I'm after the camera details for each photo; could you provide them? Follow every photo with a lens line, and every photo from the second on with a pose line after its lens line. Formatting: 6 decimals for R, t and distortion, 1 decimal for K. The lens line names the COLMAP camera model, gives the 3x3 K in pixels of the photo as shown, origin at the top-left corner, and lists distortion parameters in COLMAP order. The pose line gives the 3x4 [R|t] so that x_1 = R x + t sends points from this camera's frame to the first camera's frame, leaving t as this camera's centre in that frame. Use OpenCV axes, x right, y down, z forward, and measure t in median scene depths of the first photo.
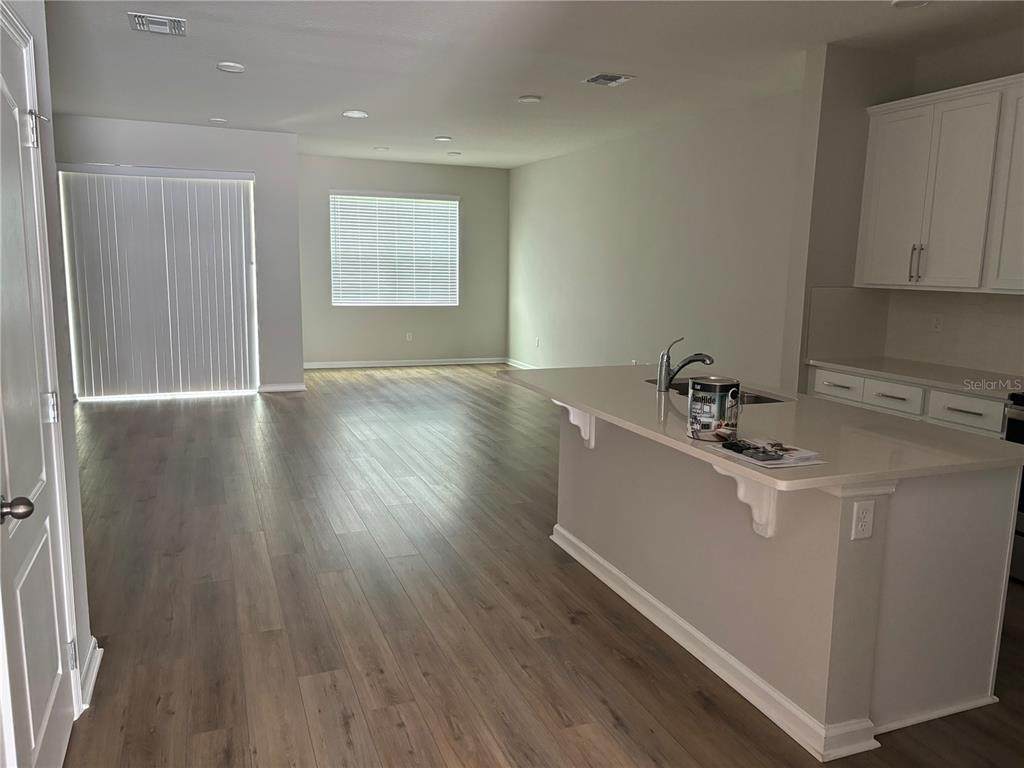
lens RADIAL K [[769.2, 0, 512.0], [0, 769.2, 384.0], [0, 0, 1]] dist [0.024502, -0.007848]
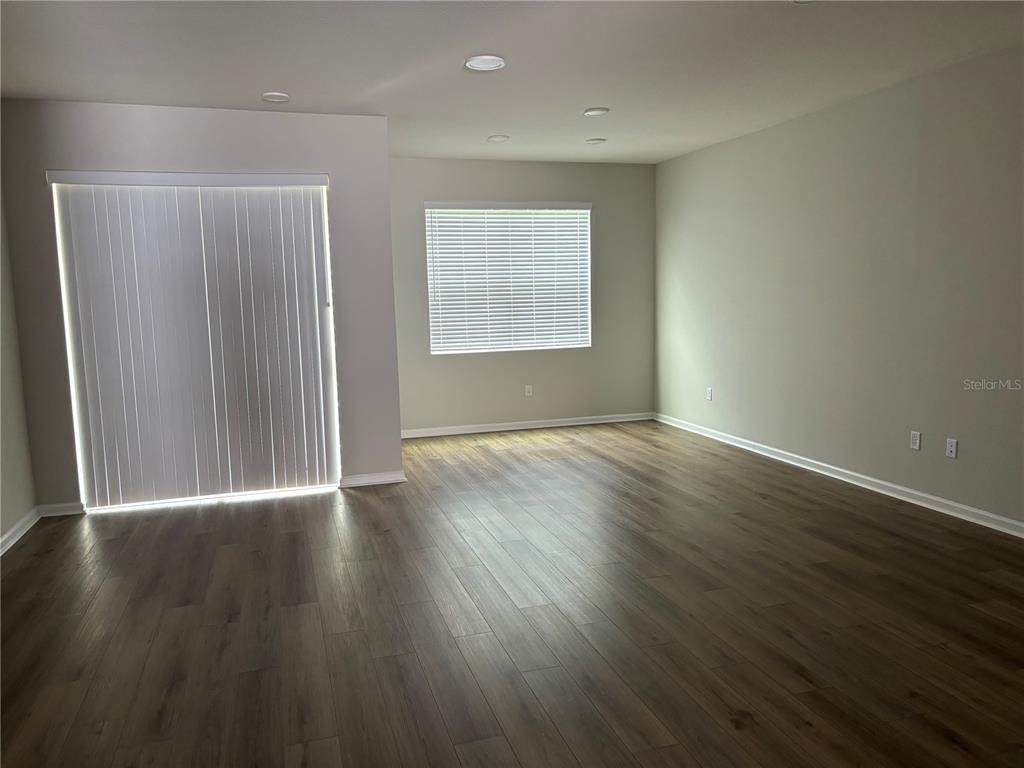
lens RADIAL K [[769.2, 0, 512.0], [0, 769.2, 384.0], [0, 0, 1]] dist [0.024502, -0.007848]
pose [[0.995804, -0.031375, -0.085969, -0.108862], [0.028387, 0.998957, -0.035763, -0.052948], [0.087001, 0.033173, 0.995656, 0.311468]]
